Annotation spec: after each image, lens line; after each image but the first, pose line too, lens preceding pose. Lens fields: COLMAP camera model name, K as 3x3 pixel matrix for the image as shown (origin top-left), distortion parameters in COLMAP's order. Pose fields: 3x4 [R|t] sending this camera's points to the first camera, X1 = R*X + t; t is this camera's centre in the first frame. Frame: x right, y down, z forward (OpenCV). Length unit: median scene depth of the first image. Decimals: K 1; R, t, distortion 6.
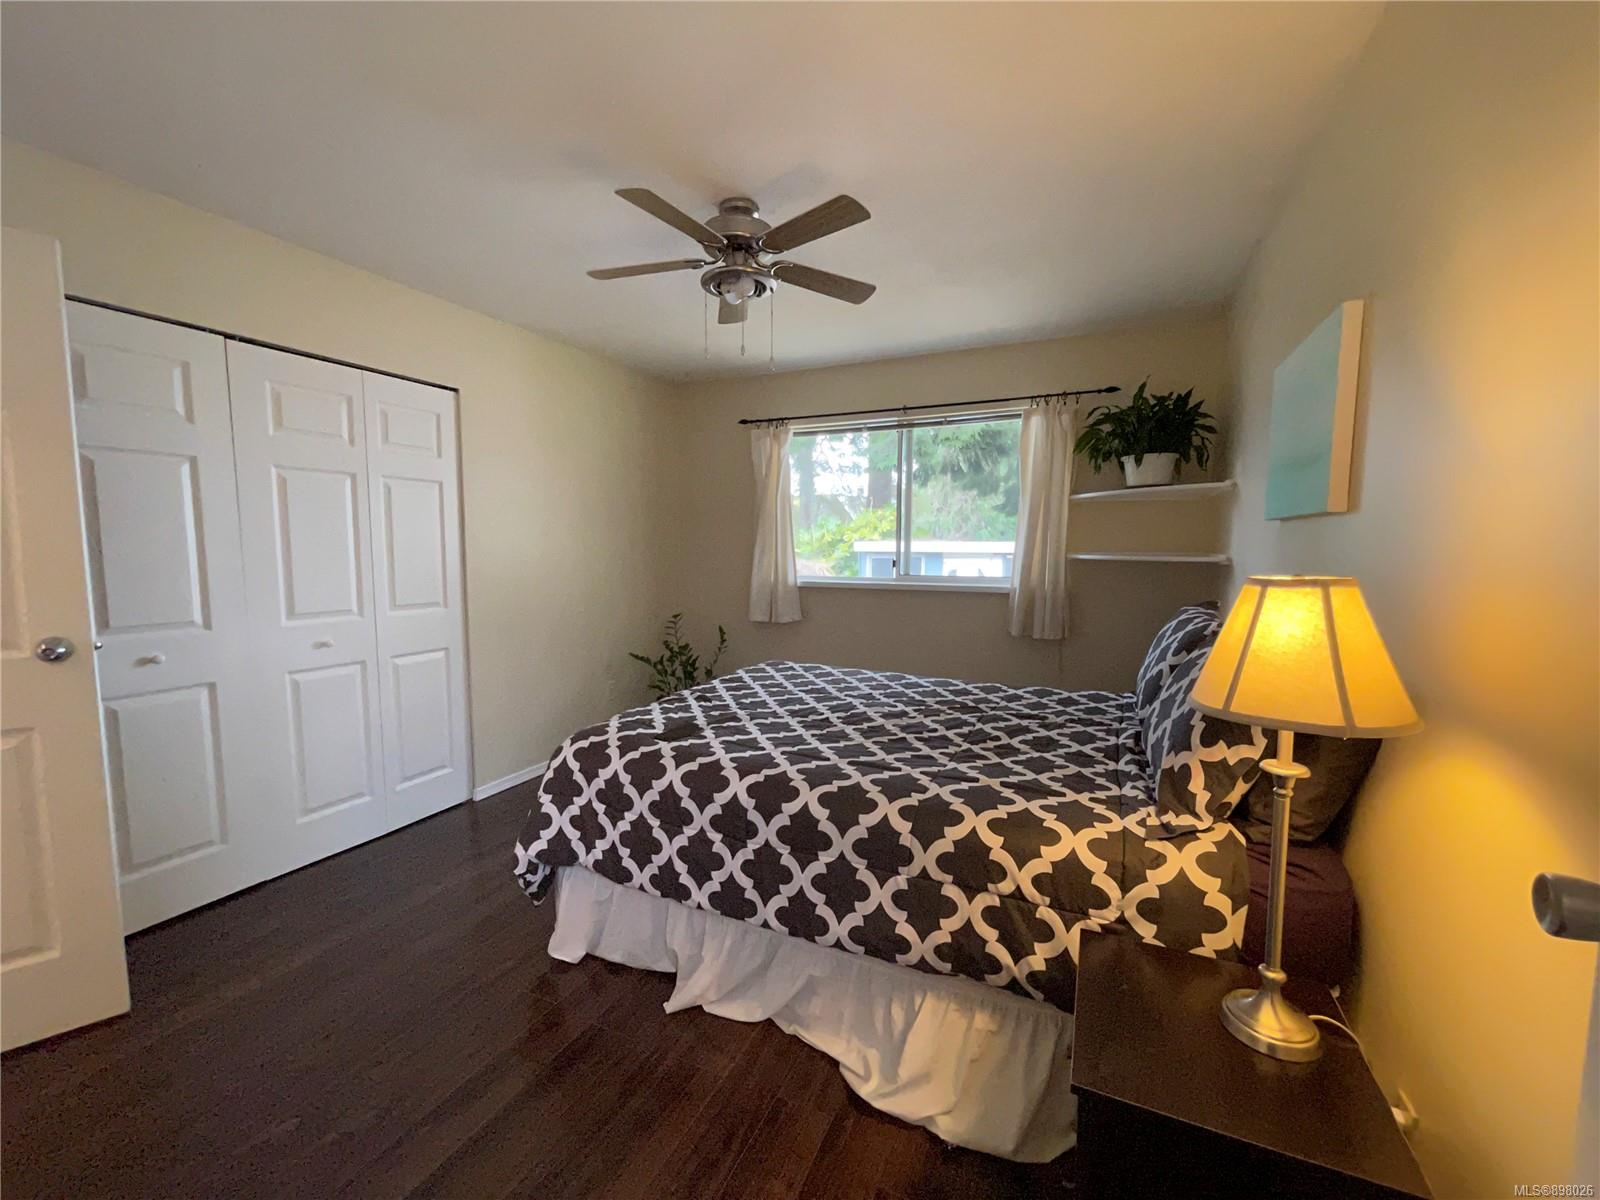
lens RADIAL K [[646.7, 0, 802.1], [0, 646.7, 604.4], [0, 0, 1]] dist [-0.001879, 0.001174]
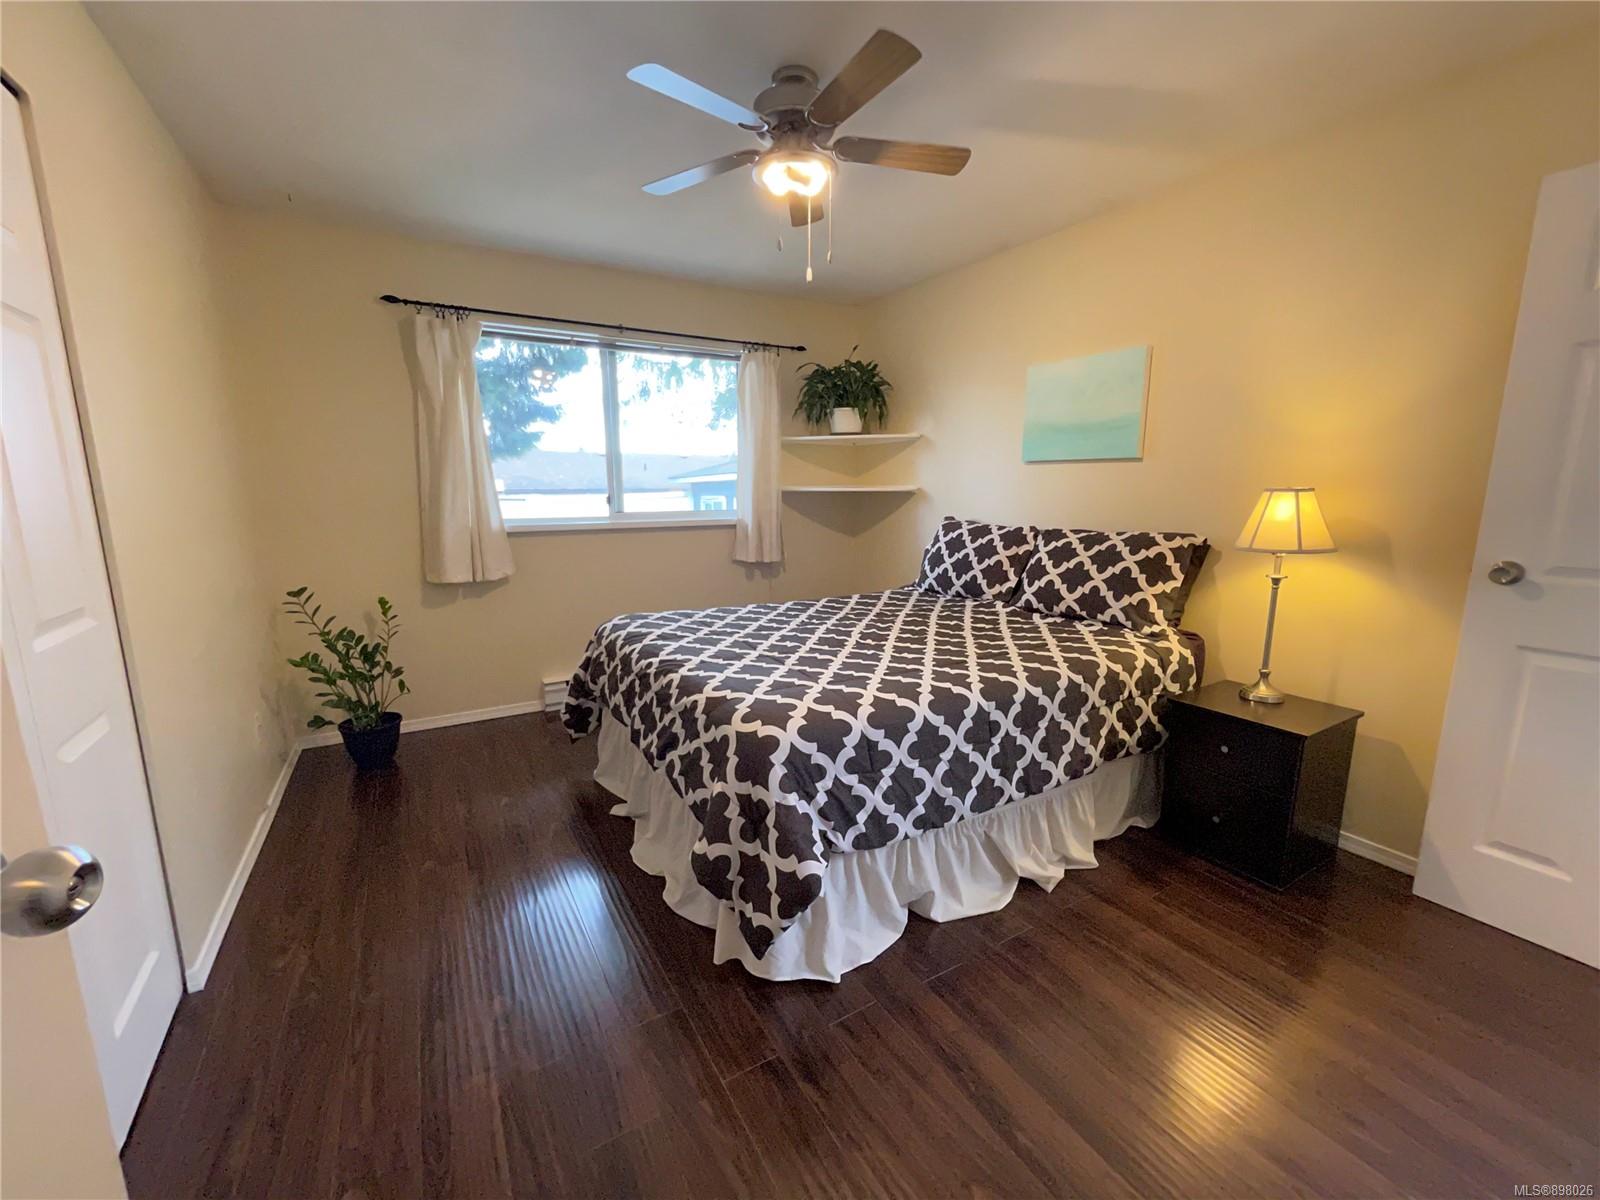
lens RADIAL K [[646.7, 0, 800.7], [0, 646.7, 597.2], [0, 0, 1]] dist [-0.001879, 0.001174]
pose [[0.562917, -0.146732, 0.813385, -1.024249], [0.081396, 0.989173, 0.122112, -0.038229], [-0.822496, -0.002533, 0.568765, 0.564047]]
